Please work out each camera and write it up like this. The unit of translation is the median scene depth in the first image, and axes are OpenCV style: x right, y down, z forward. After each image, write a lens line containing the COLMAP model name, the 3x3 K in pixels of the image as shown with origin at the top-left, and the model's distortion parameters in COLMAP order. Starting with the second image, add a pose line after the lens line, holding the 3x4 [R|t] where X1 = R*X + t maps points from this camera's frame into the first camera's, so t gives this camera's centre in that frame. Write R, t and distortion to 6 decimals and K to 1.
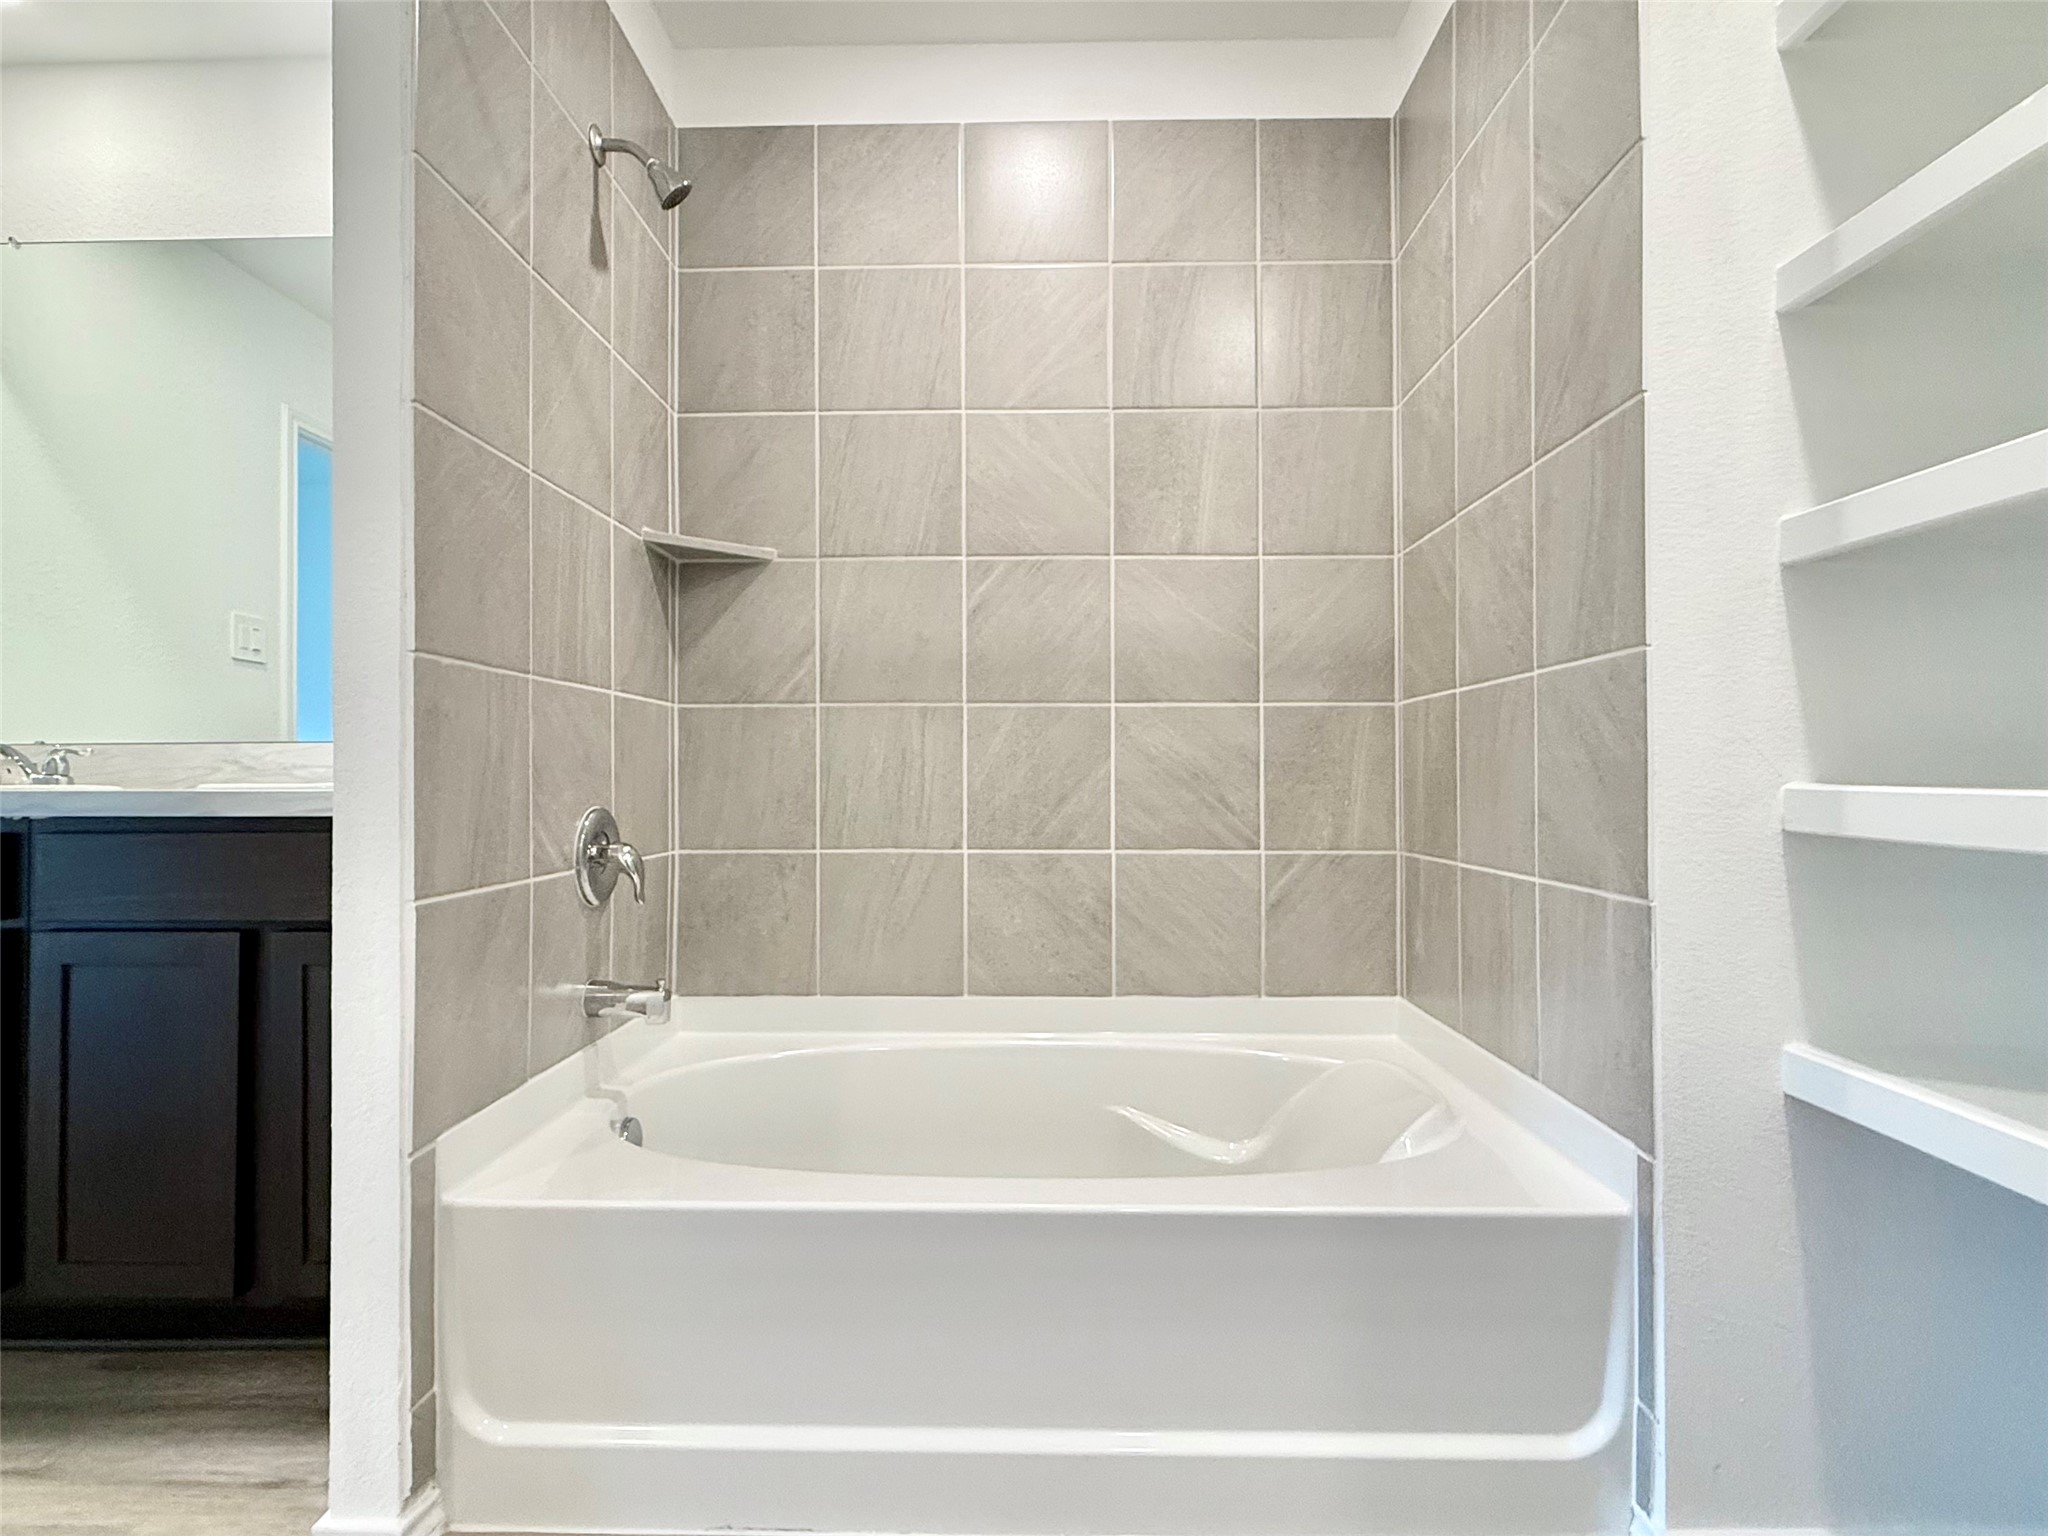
lens RADIAL K [[1089.9, 0, 1015.1], [0, 1089.9, 769.4], [0, 0, 1]] dist [0.002386, -0.001651]
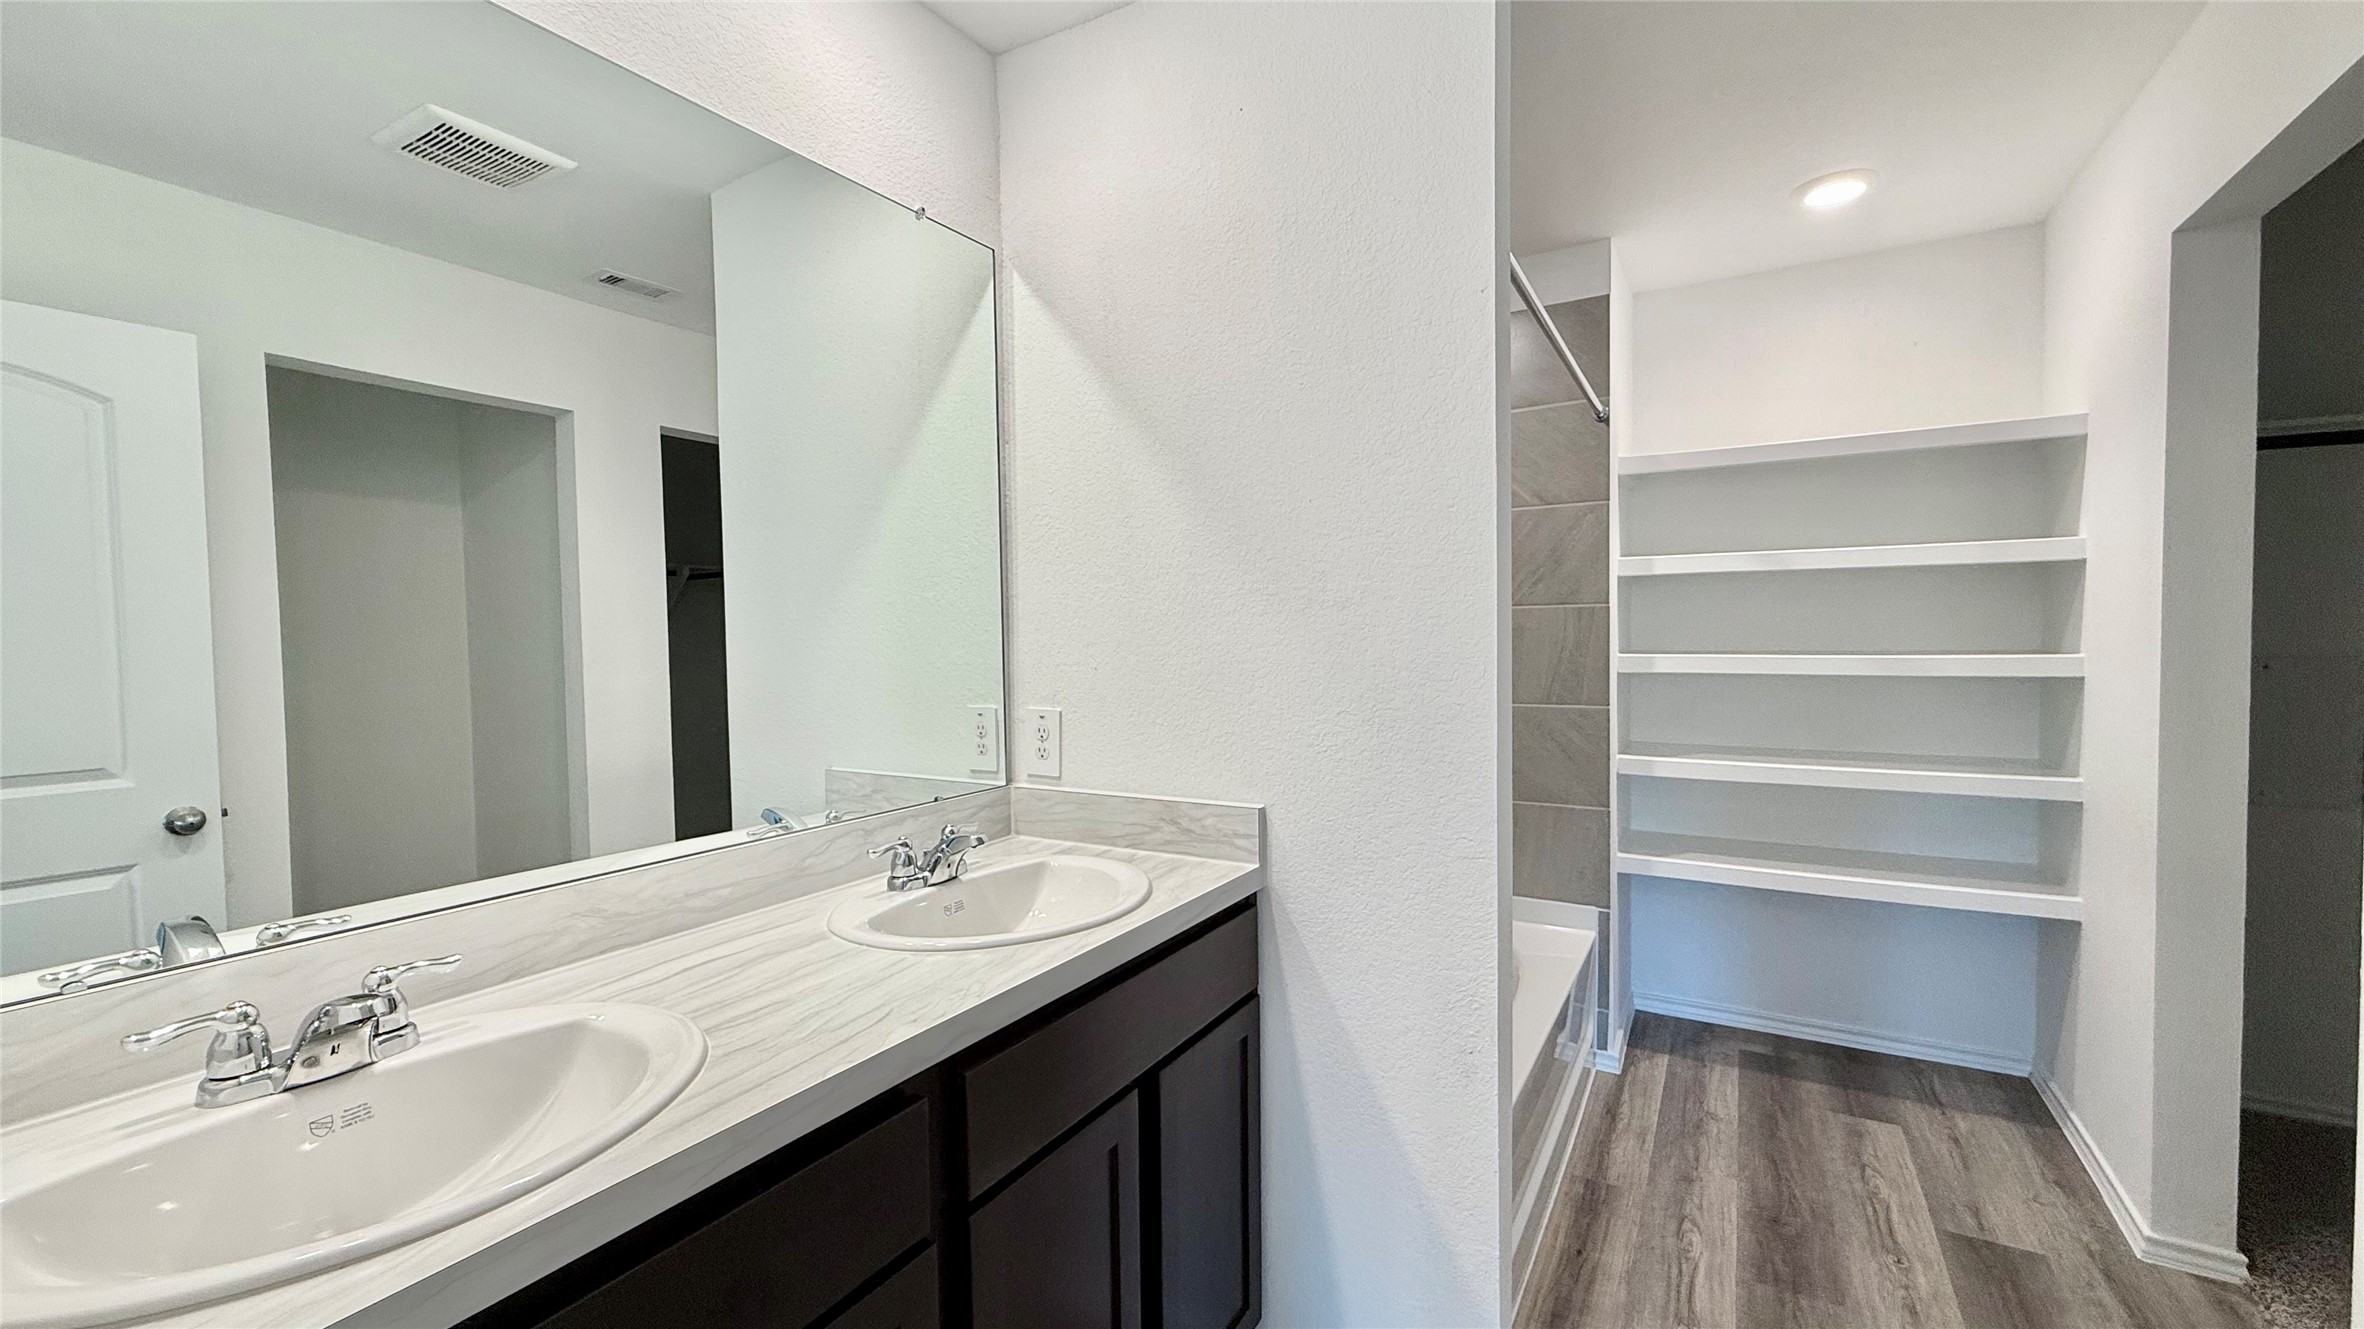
lens RADIAL K [[940.3, 0, 1175.4], [0, 940.3, 666.2], [0, 0, 1]] dist [0.000246, 0.000044]
pose [[0.491902, -0.031304, 0.870088, -1.021375], [0.004652, 0.999434, 0.033328, -0.162573], [-0.870638, -0.012347, 0.491769, 0.467513]]
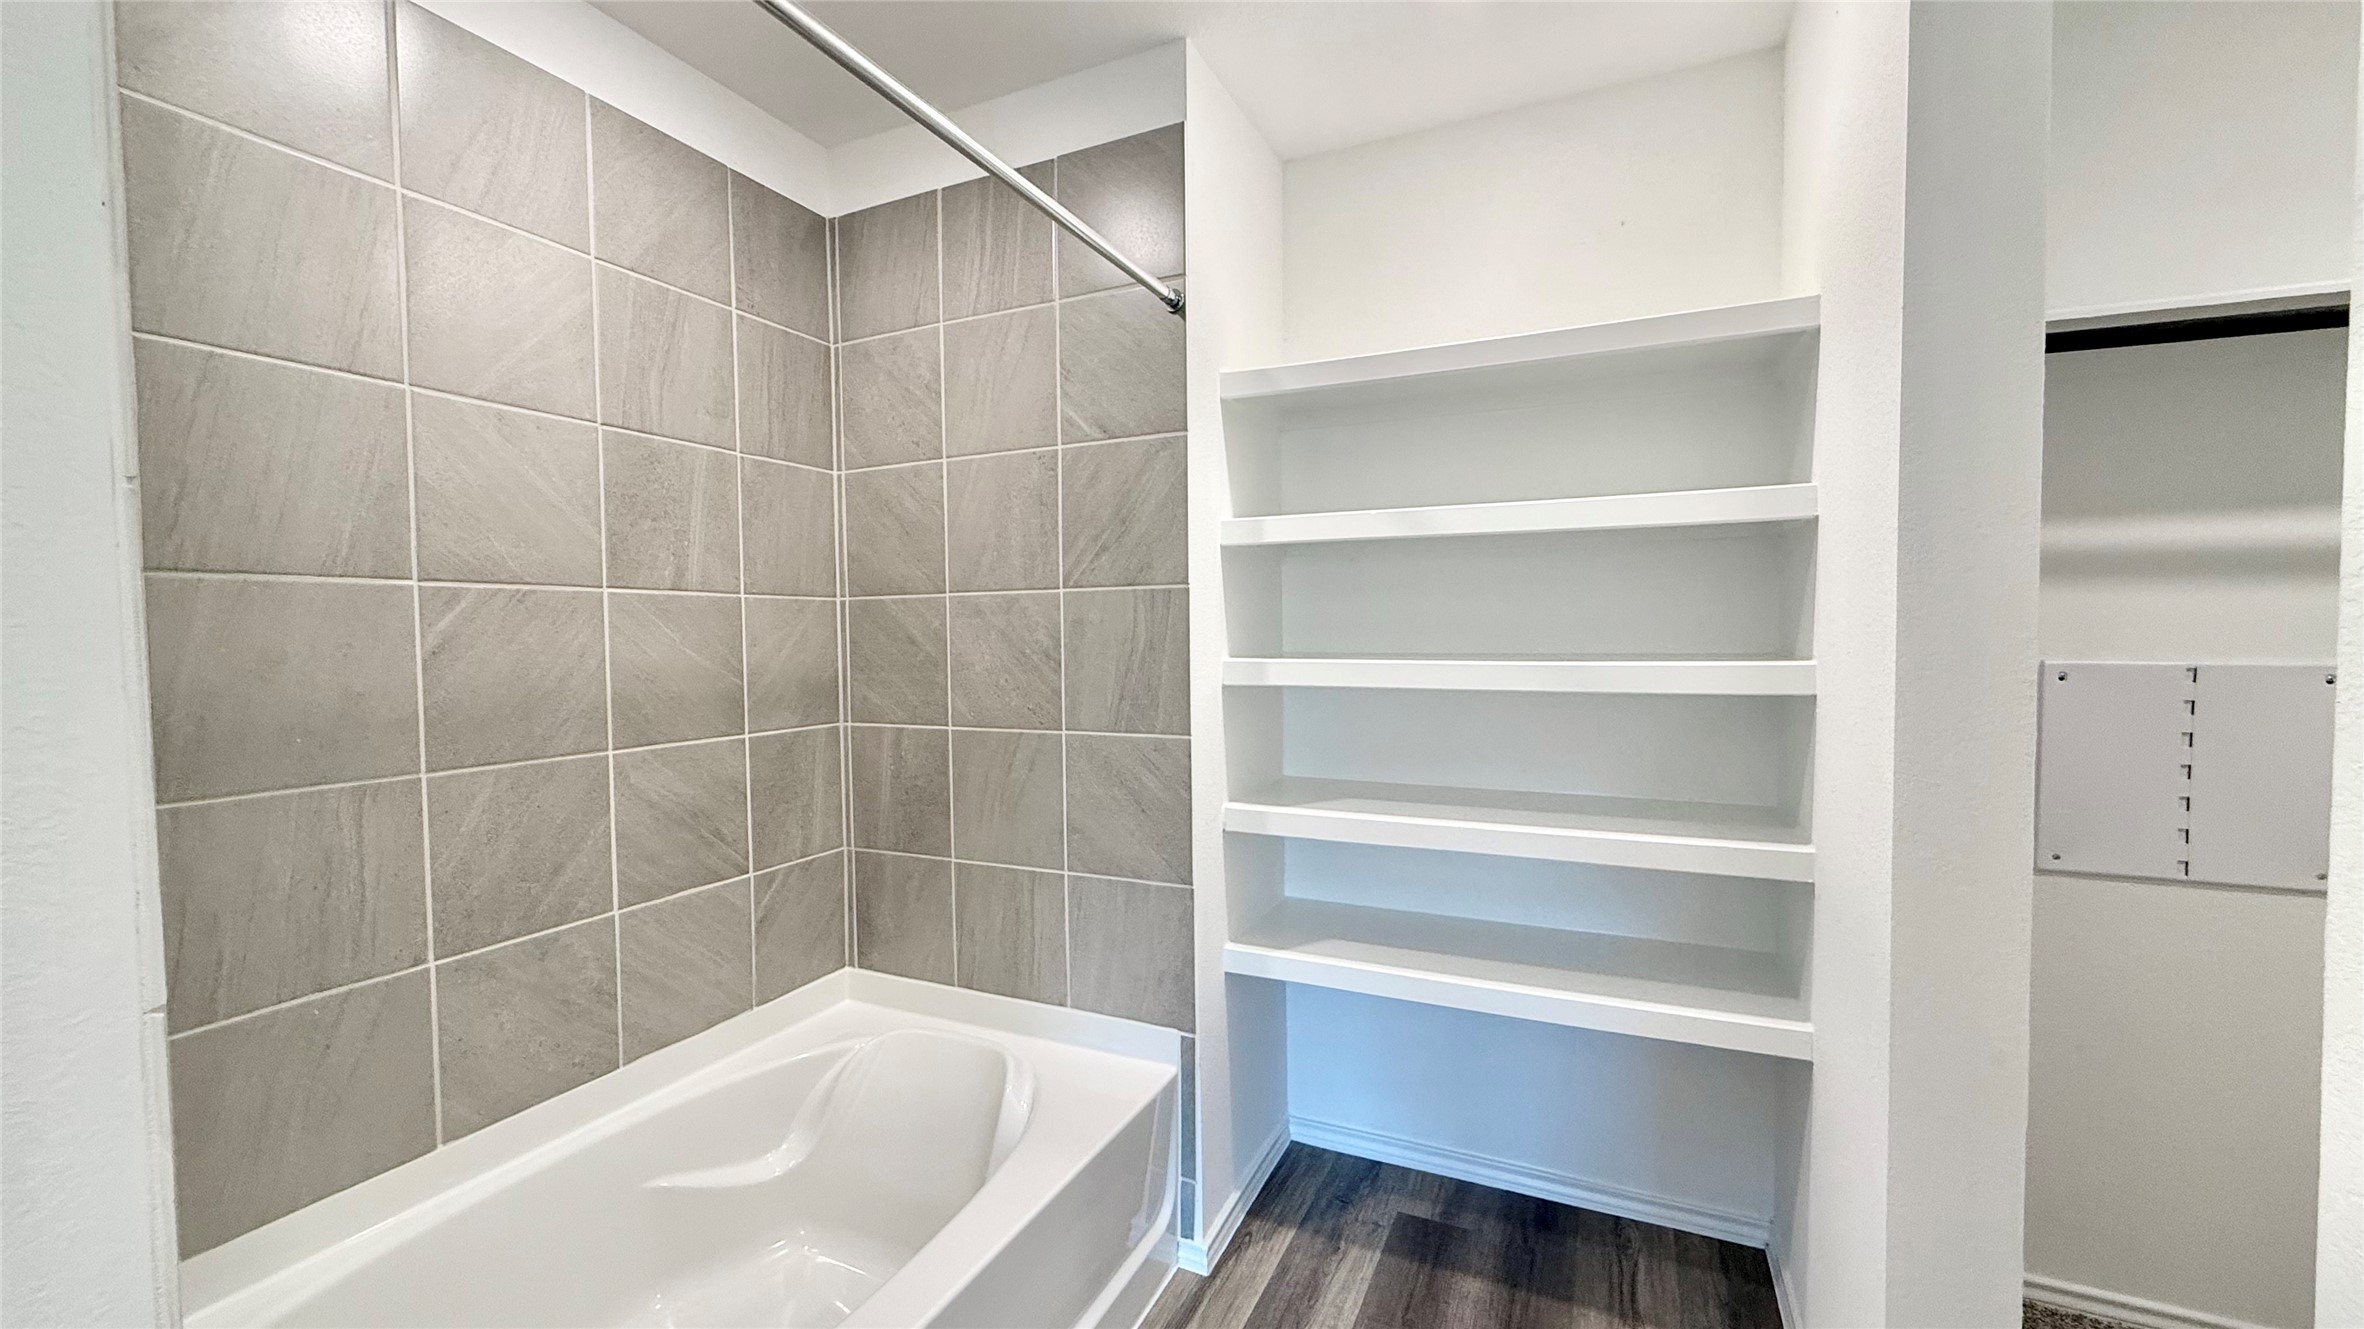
lens RADIAL K [[940.3, 0, 1175.4], [0, 940.3, 666.2], [0, 0, 1]] dist [0.000246, 0.000044]
pose [[0.404005, -0.036401, 0.914032, -0.434934], [0.002648, 0.999250, 0.038625, -0.160579], [-0.914753, -0.013184, 0.403799, 0.252978]]
